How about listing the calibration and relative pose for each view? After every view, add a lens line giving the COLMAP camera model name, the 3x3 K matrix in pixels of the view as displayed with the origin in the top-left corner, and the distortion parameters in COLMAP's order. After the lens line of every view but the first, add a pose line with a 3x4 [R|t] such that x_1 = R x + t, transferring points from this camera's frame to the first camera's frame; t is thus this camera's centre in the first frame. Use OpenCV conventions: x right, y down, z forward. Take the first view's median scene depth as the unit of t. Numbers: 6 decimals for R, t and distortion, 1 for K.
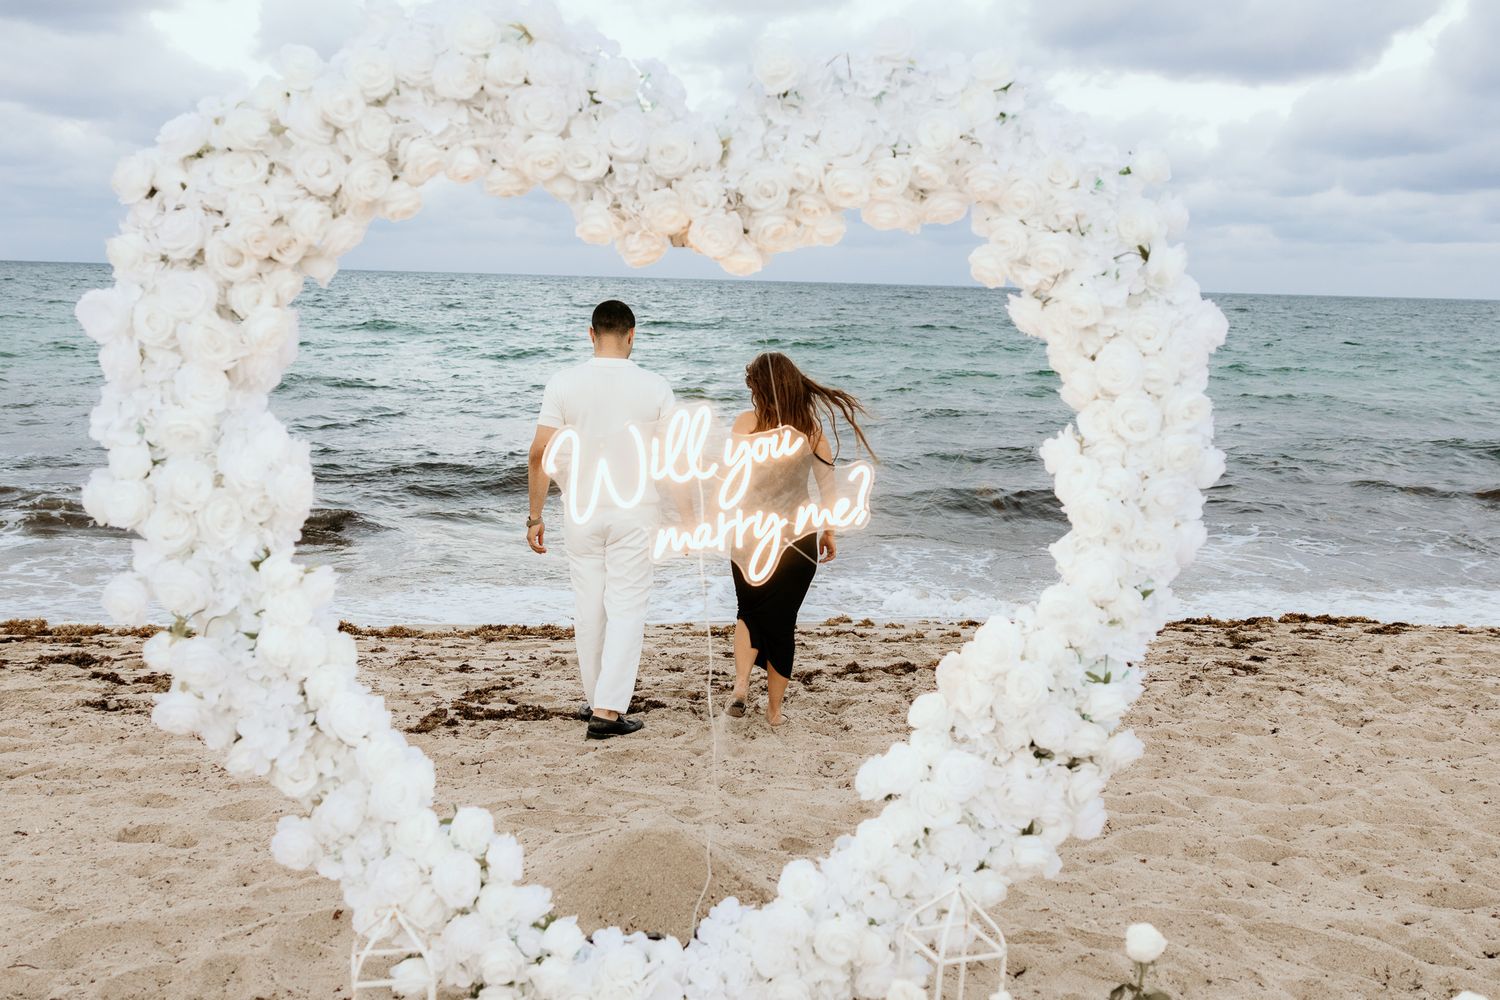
lens RADIAL K [[1660.6, 0, 756.5], [0, 1660.6, 493.7], [0, 0, 1]] dist [-0.018204, 0.009936]
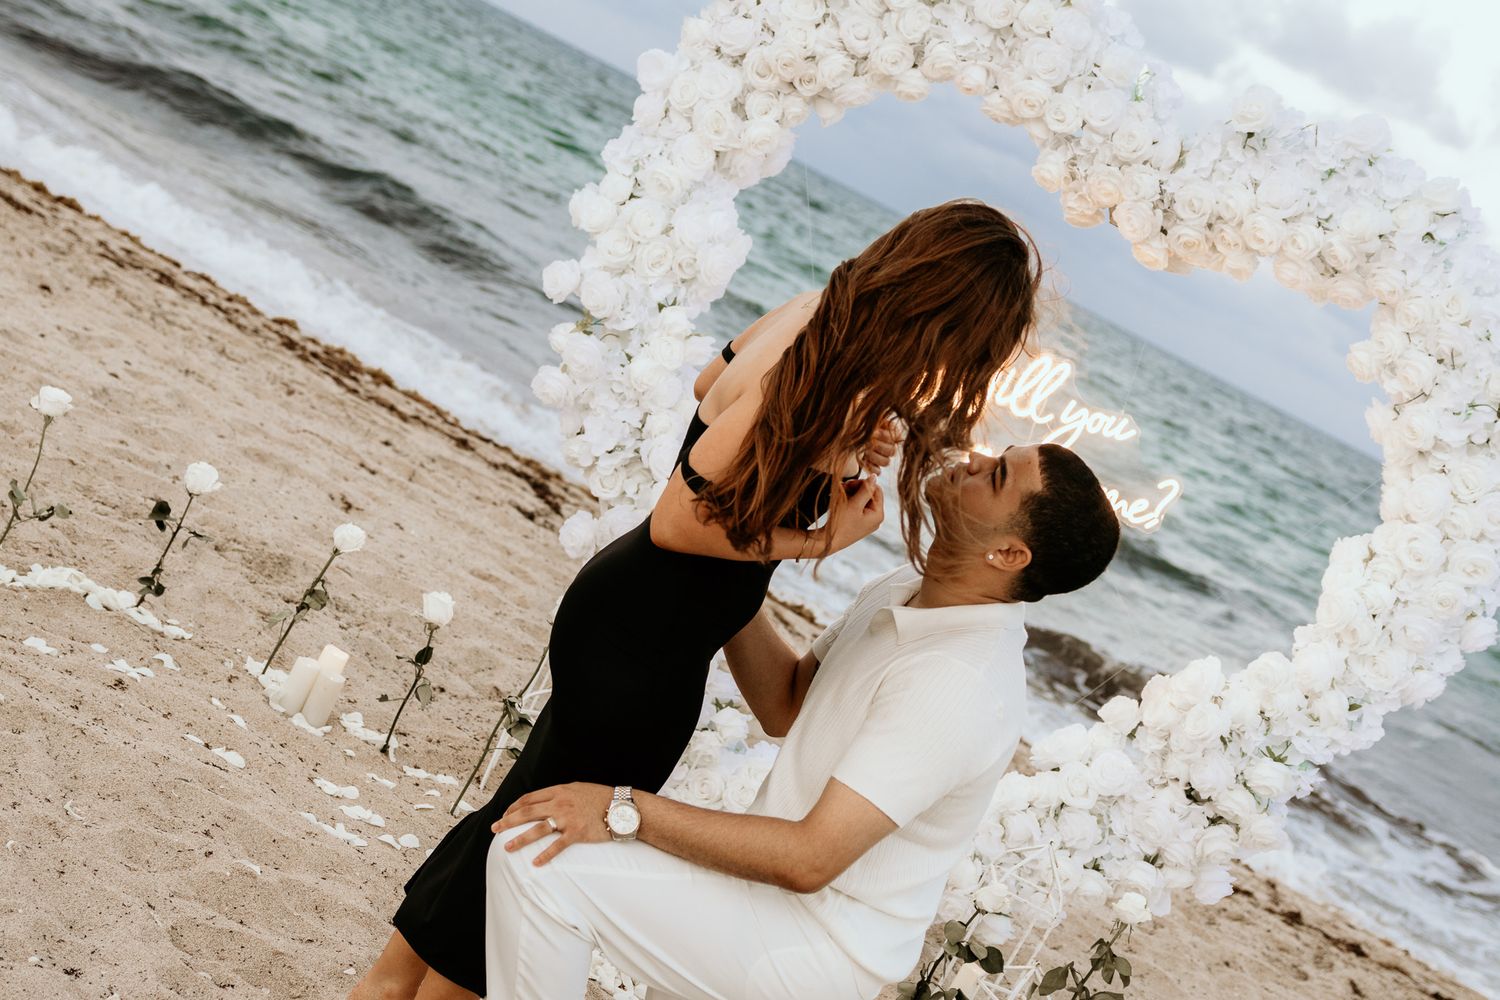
lens RADIAL K [[2428.3, 0, 725.7], [0, 2428.3, 502.1], [0, 0, 1]] dist [-0.003158, 0.082447]
pose [[0.821894, 0.448001, -0.351833, 0.401387], [-0.475544, 0.879644, 0.009194, 0.124378], [0.313606, 0.159755, 0.936018, -0.580318]]
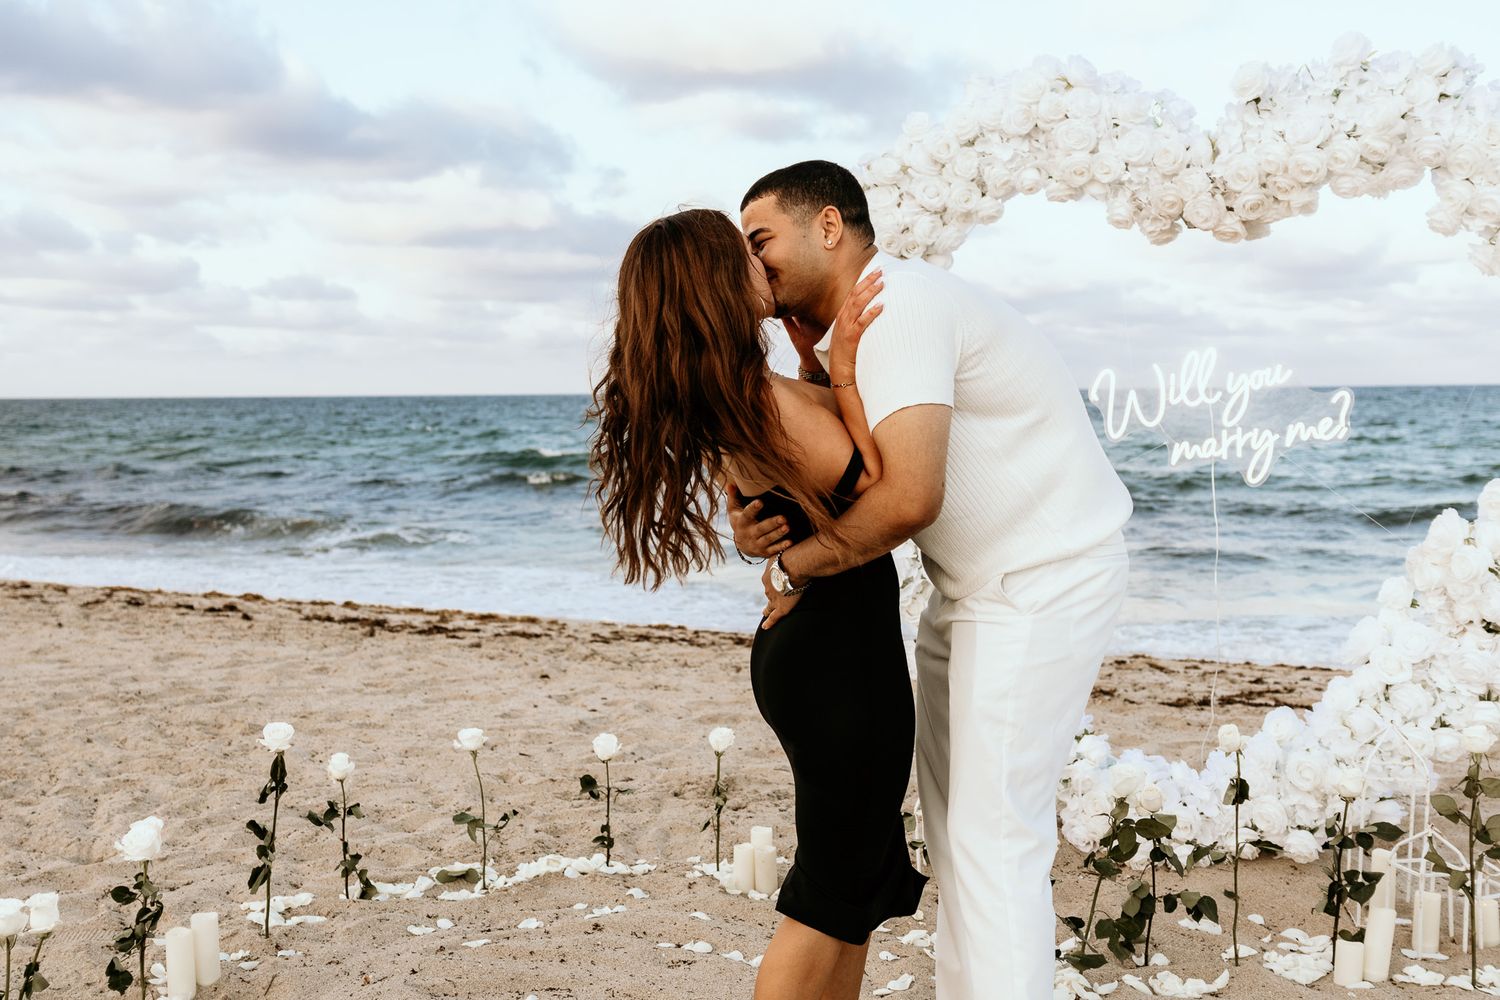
lens RADIAL K [[1633.5, 0, 750.0], [0, 1633.5, 500.0], [0, 0, 1]] dist [-0.003834, 0.000860]
pose [[0.827142, 0.001050, -0.561992, 0.400506], [-0.040829, 0.997468, -0.058229, 0.160286], [0.560508, 0.071110, 0.825091, -0.258627]]
